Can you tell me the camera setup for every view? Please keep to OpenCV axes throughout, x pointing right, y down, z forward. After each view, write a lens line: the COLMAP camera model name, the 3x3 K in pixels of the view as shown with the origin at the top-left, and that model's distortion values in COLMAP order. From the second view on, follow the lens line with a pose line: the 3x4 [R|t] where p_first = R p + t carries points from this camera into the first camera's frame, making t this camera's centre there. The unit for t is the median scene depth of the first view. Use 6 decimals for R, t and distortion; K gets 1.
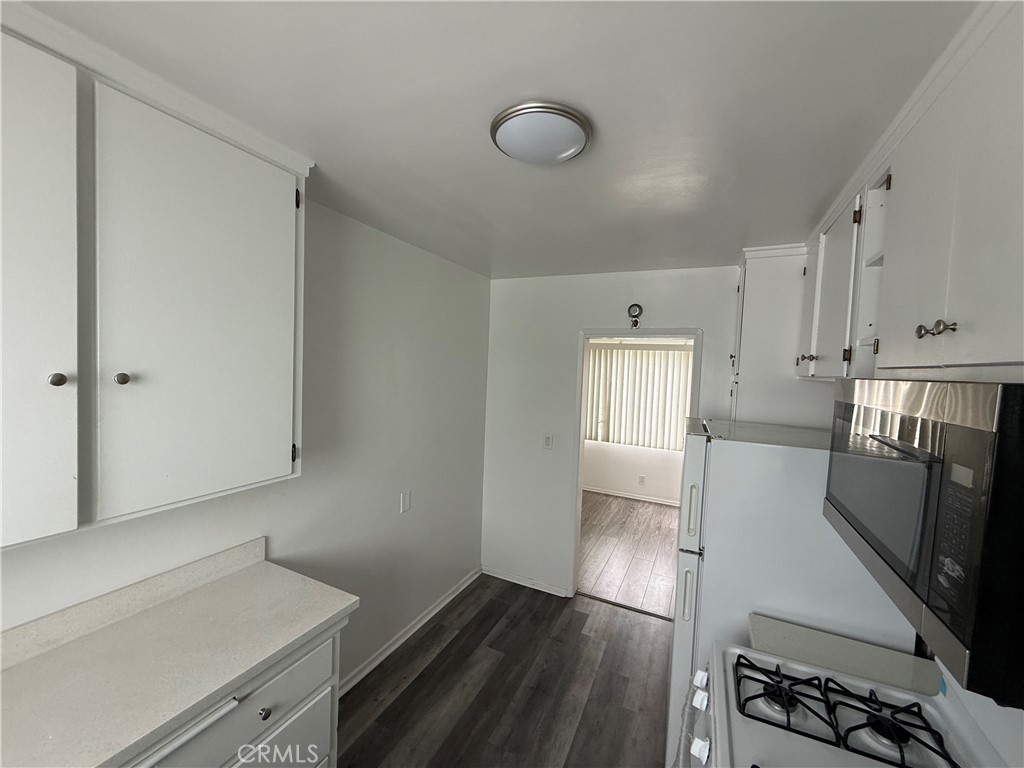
lens RADIAL K [[408.4, 0, 513.9], [0, 408.4, 382.8], [0, 0, 1]] dist [0.003054, 0.000026]
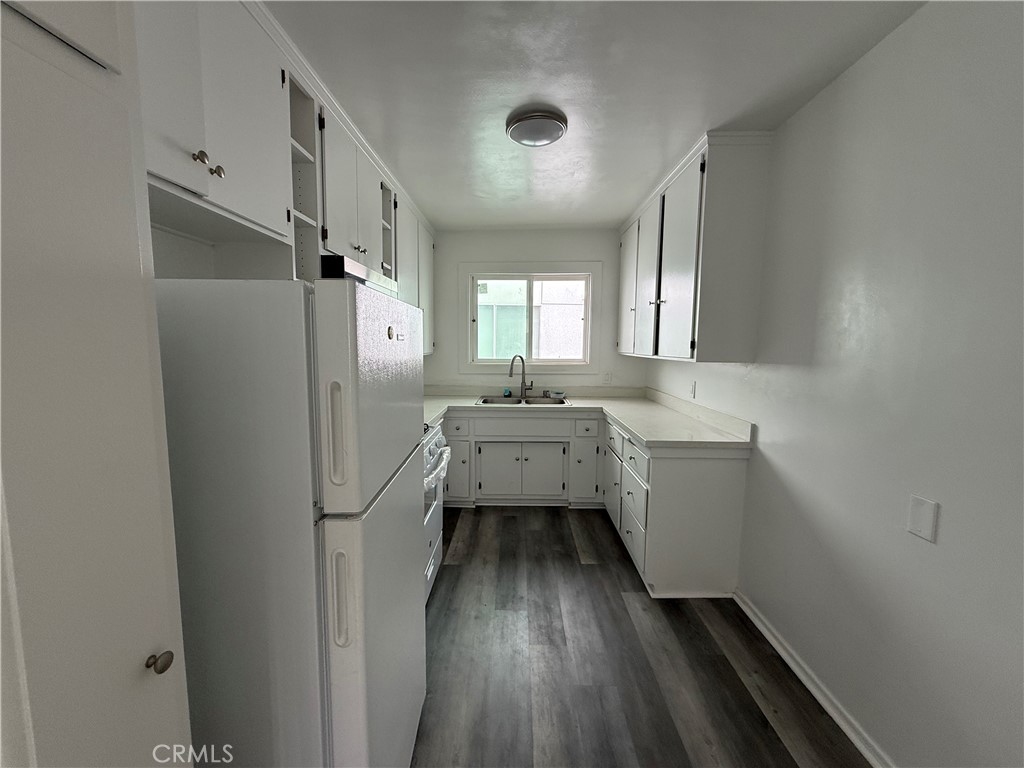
lens RADIAL K [[408.4, 0, 513.9], [0, 408.4, 382.8], [0, 0, 1]] dist [0.003054, 0.000026]
pose [[-0.904078, -0.007797, -0.427297, 0.480834], [-0.063088, 0.991314, 0.115393, 0.130688], [0.422686, 0.131282, -0.896717, 1.502759]]
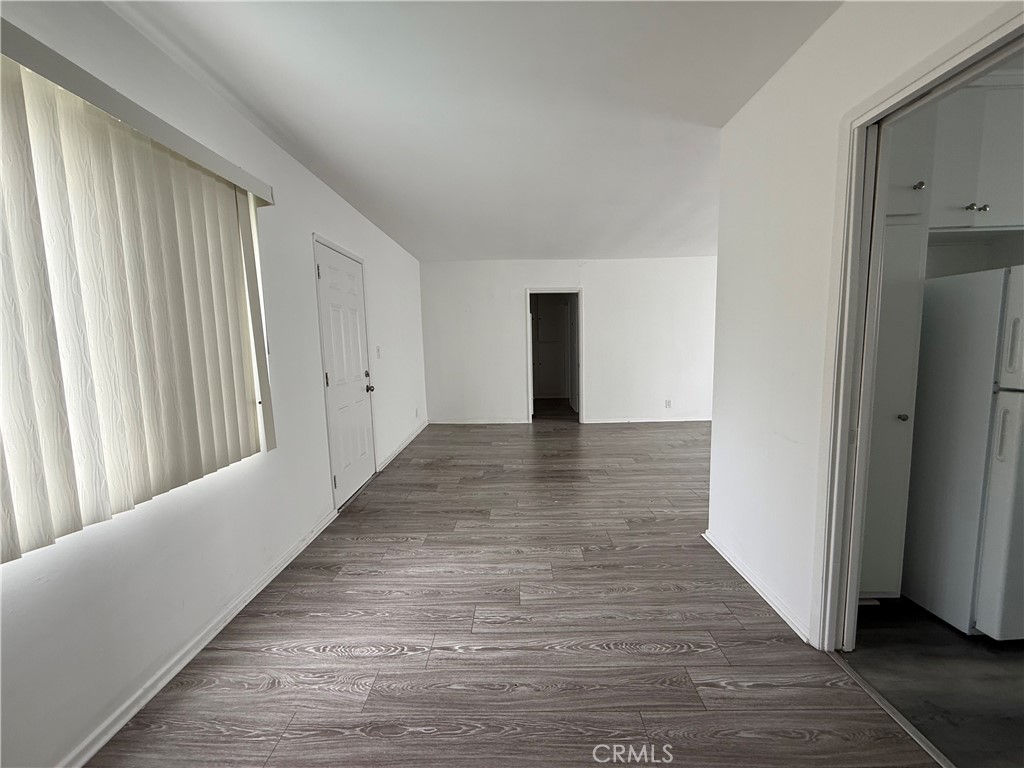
lens RADIAL K [[408.4, 0, 513.9], [0, 408.4, 382.8], [0, 0, 1]] dist [0.003054, 0.000026]
pose [[-0.431528, -0.123232, 0.893643, -0.155424], [0.046488, 0.986271, 0.158453, 0.152823], [-0.900901, 0.109921, -0.419875, 3.052179]]
